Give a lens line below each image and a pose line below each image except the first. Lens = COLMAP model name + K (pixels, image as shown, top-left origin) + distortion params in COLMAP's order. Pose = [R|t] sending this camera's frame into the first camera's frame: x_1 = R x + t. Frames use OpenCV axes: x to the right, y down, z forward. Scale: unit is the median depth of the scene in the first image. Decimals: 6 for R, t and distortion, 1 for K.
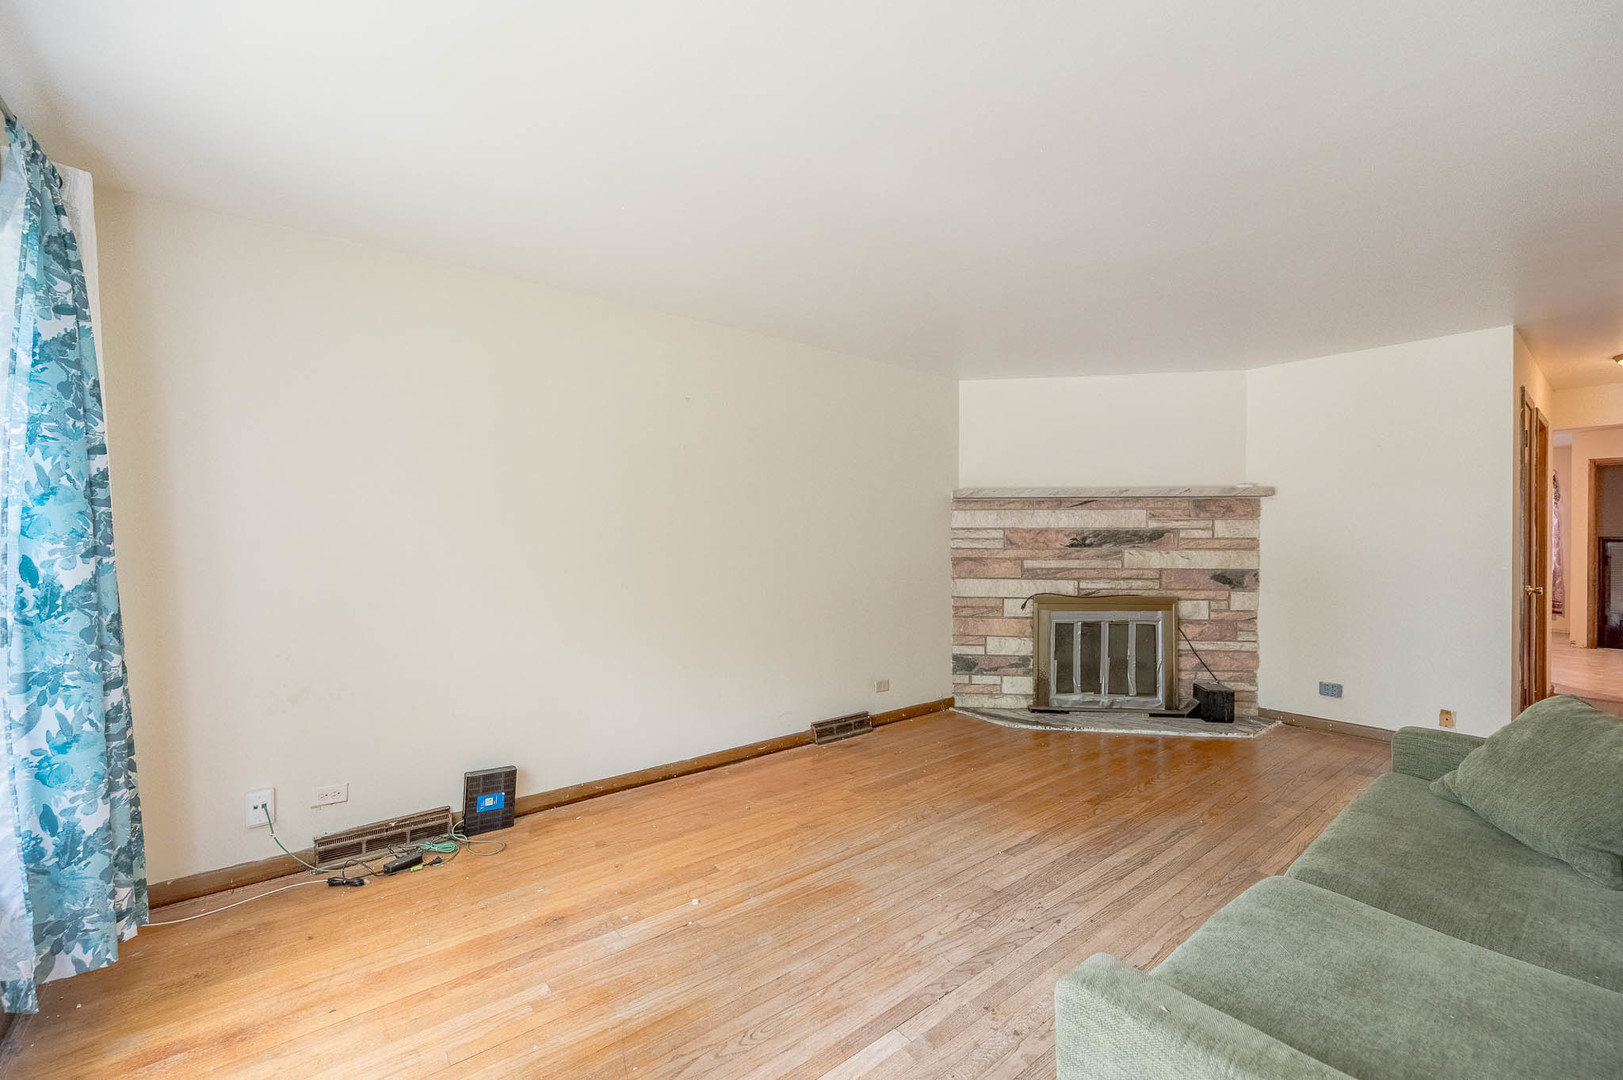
lens RADIAL K [[649.5, 0, 826.0], [0, 649.5, 537.7], [0, 0, 1]] dist [0.008569, -0.000404]
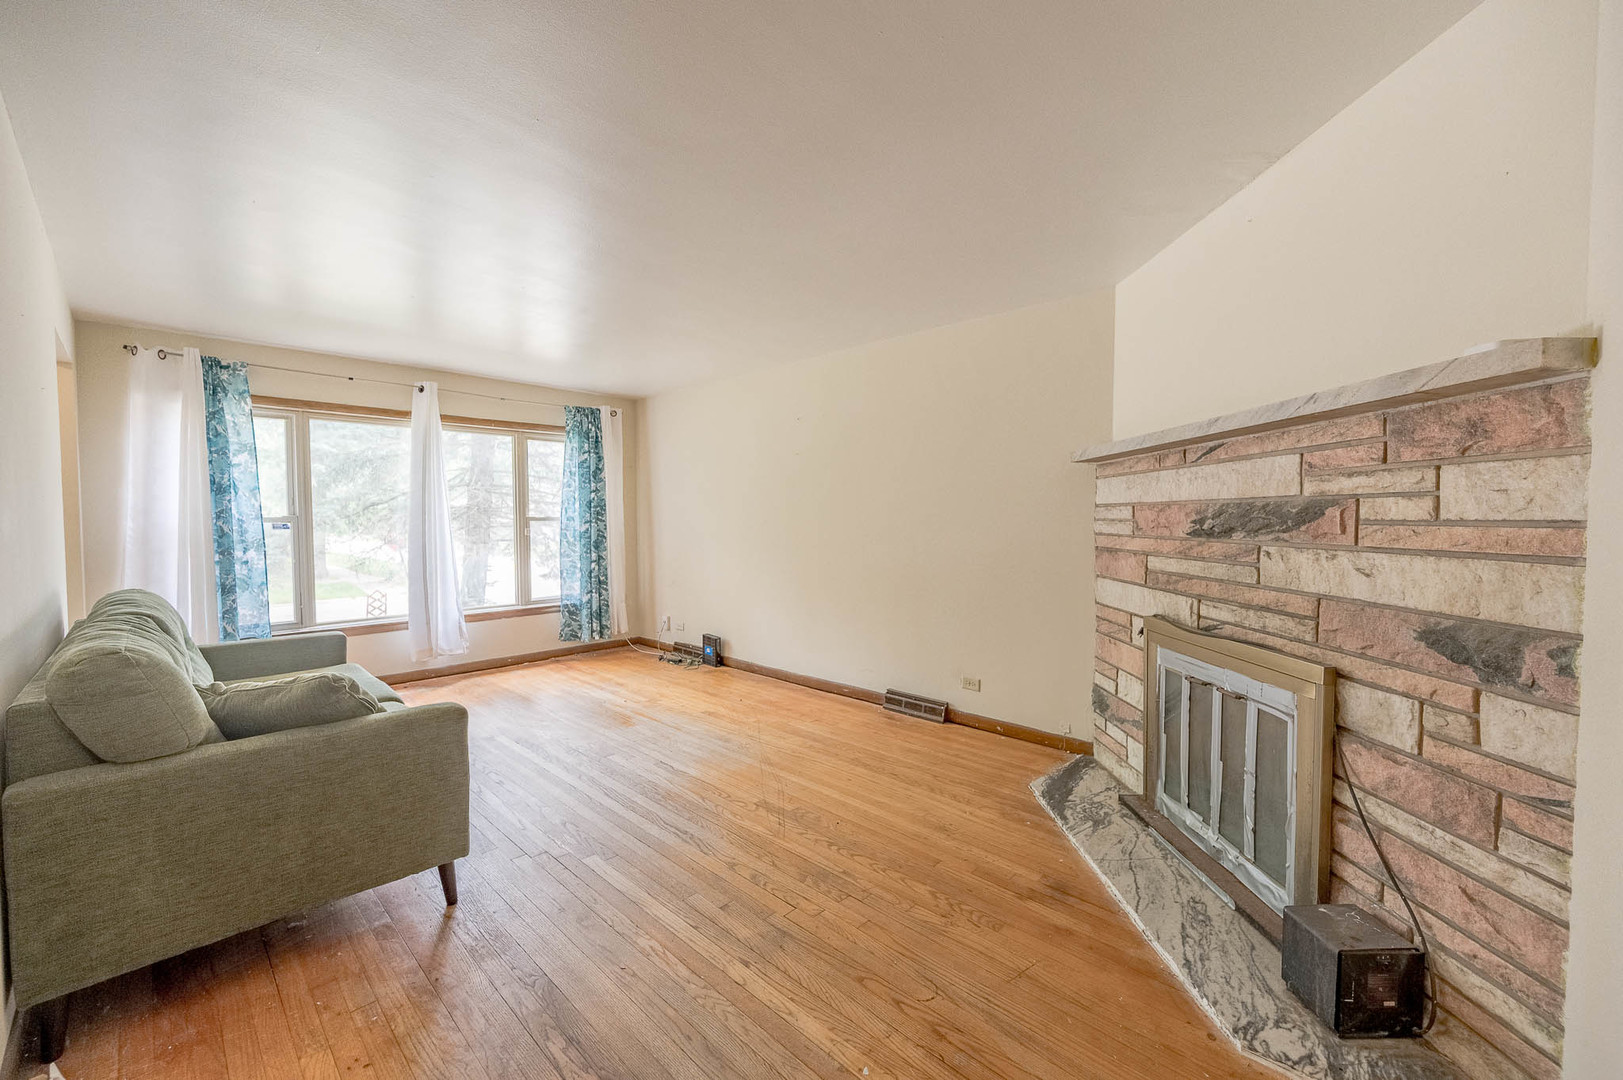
lens RADIAL K [[649.5, 0, 827.0], [0, 649.5, 538.8], [0, 0, 1]] dist [0.008569, -0.000404]
pose [[0.143801, 0.033662, -0.989034, 0.884652], [0.000695, 0.999418, 0.034117, -0.002072], [0.989606, -0.005593, 0.143694, 0.638744]]
